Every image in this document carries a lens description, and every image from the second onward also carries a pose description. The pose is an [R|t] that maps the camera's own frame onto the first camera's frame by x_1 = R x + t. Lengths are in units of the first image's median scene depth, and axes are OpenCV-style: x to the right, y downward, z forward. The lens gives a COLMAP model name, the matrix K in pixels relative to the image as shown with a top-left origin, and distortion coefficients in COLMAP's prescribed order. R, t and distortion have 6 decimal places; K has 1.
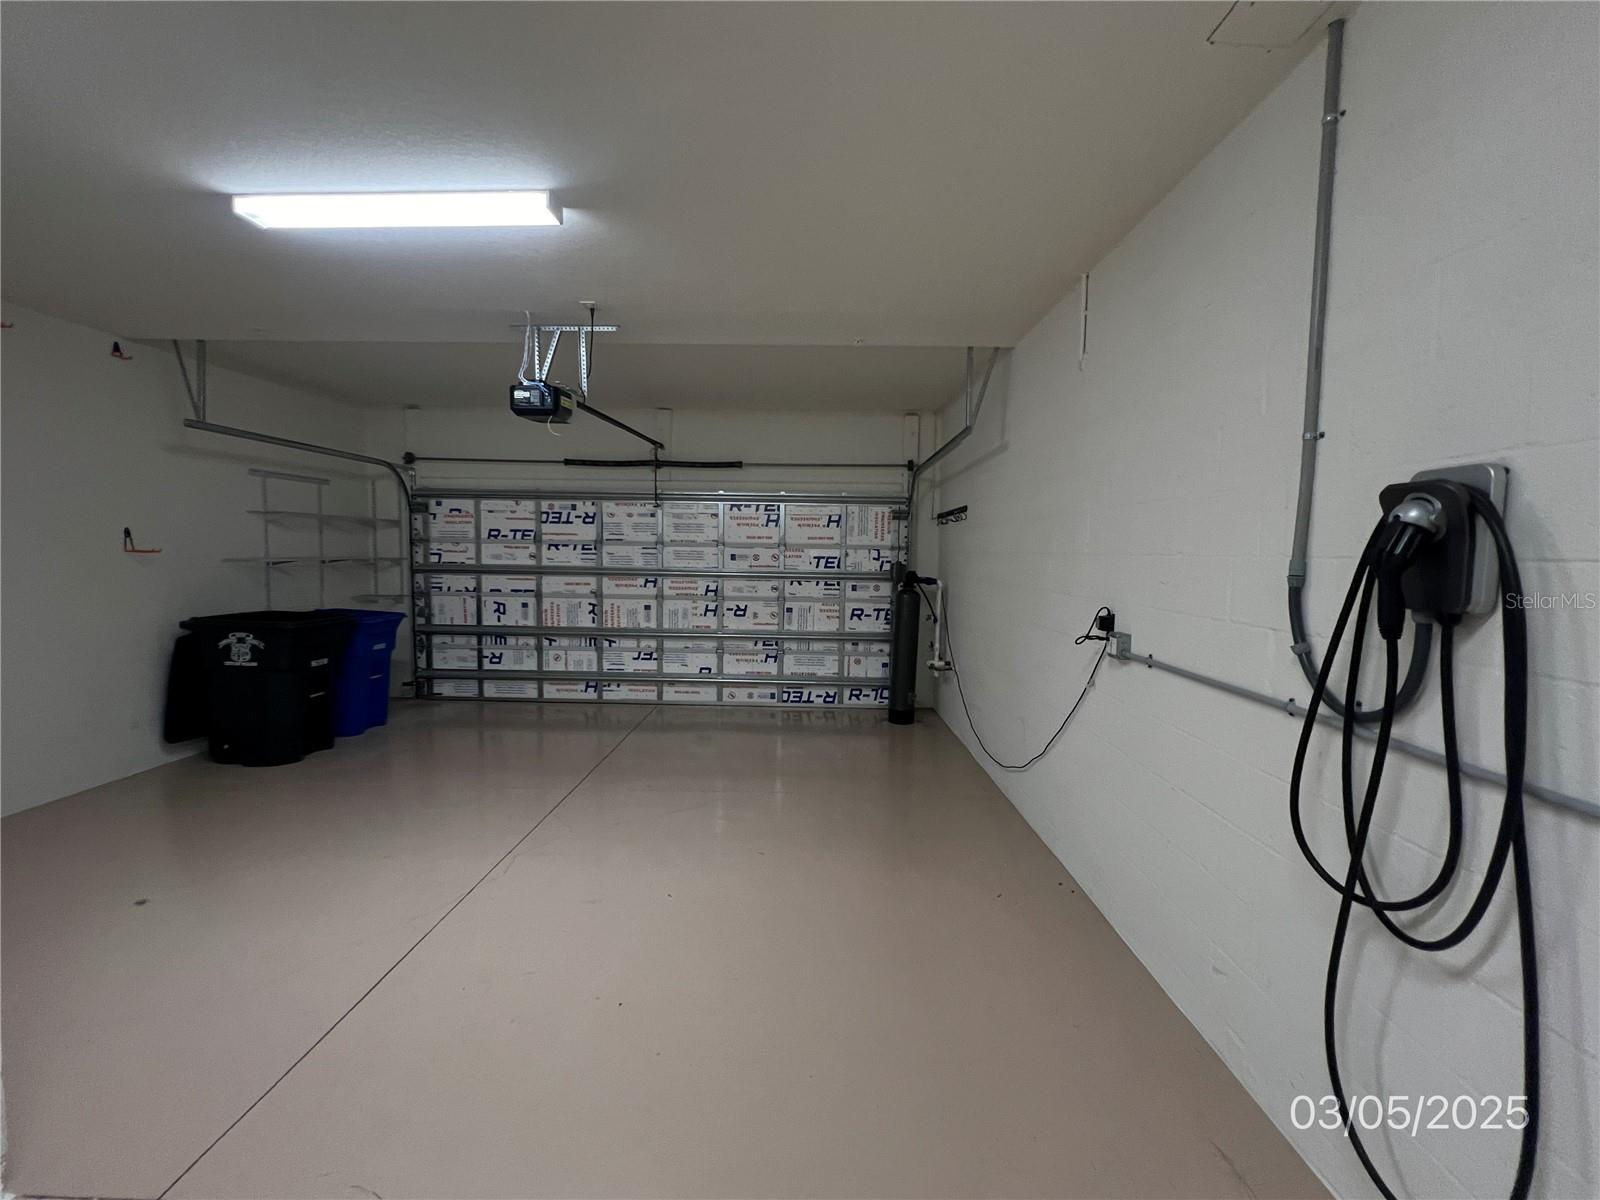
lens RADIAL K [[679.0, 0, 799.0], [0, 679.0, 599.4], [0, 0, 1]] dist [-0.001885, -0.000979]
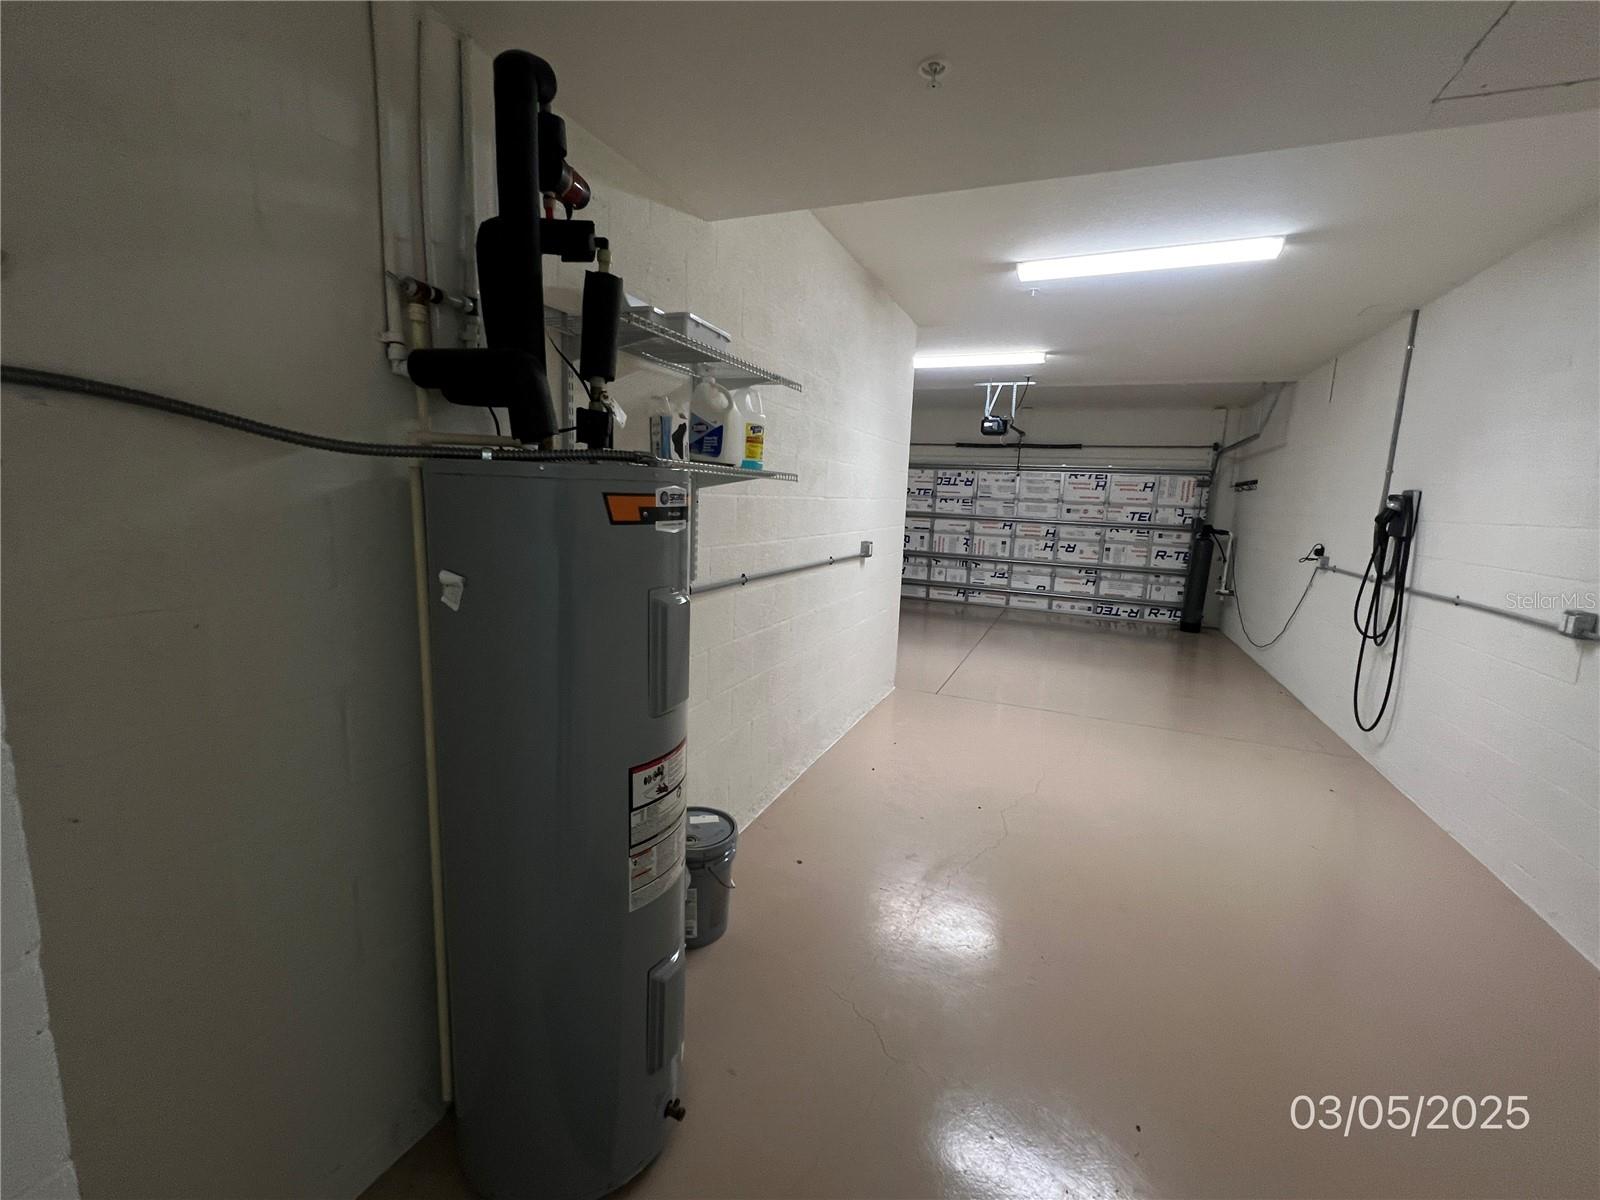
lens RADIAL K [[679.0, 0, 797.8], [0, 679.0, 598.8], [0, 0, 1]] dist [-0.001885, -0.000979]
pose [[0.926658, 0.078859, -0.367541, -0.085092], [-0.052404, 0.995301, 0.081428, 0.037022], [0.372235, -0.056195, 0.926436, -0.564775]]
